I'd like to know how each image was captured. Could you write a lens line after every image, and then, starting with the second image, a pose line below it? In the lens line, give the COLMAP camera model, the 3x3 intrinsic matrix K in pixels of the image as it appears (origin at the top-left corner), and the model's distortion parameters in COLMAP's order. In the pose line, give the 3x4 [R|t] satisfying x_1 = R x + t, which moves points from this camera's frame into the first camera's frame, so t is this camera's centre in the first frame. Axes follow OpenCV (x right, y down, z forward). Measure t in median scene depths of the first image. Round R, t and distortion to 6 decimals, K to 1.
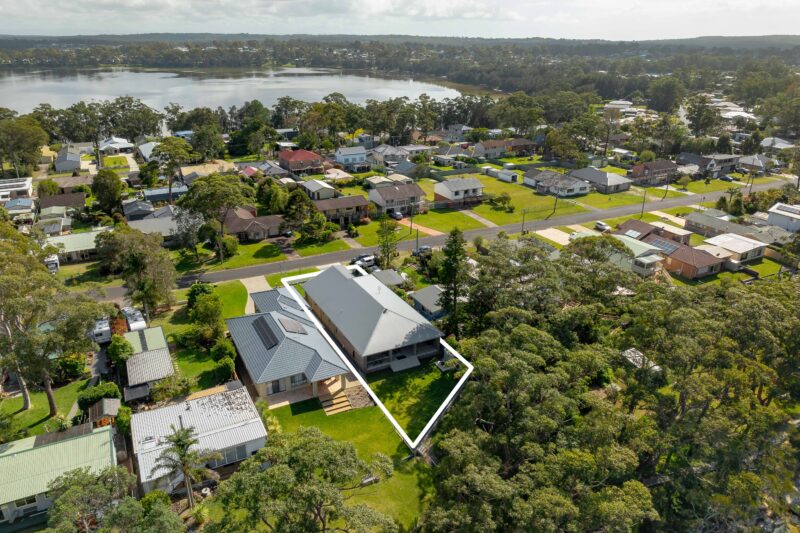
lens RADIAL K [[564.5, 0, 400.0], [0, 564.5, 266.5], [0, 0, 1]] dist [-0.014950, 0.001979]
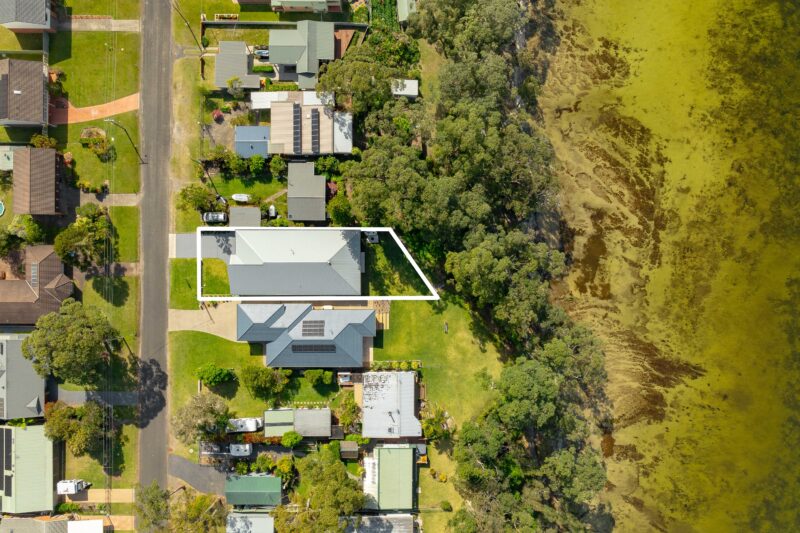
lens RADIAL K [[564.5, 0, 400.0], [0, 564.5, 266.5], [0, 0, 1]] dist [-0.014950, 0.001979]
pose [[0.462733, -0.886291, 0.019170, 0.020094], [0.319118, 0.186709, 0.929141, -1.238288], [-0.827069, -0.423826, 0.369227, 0.392237]]
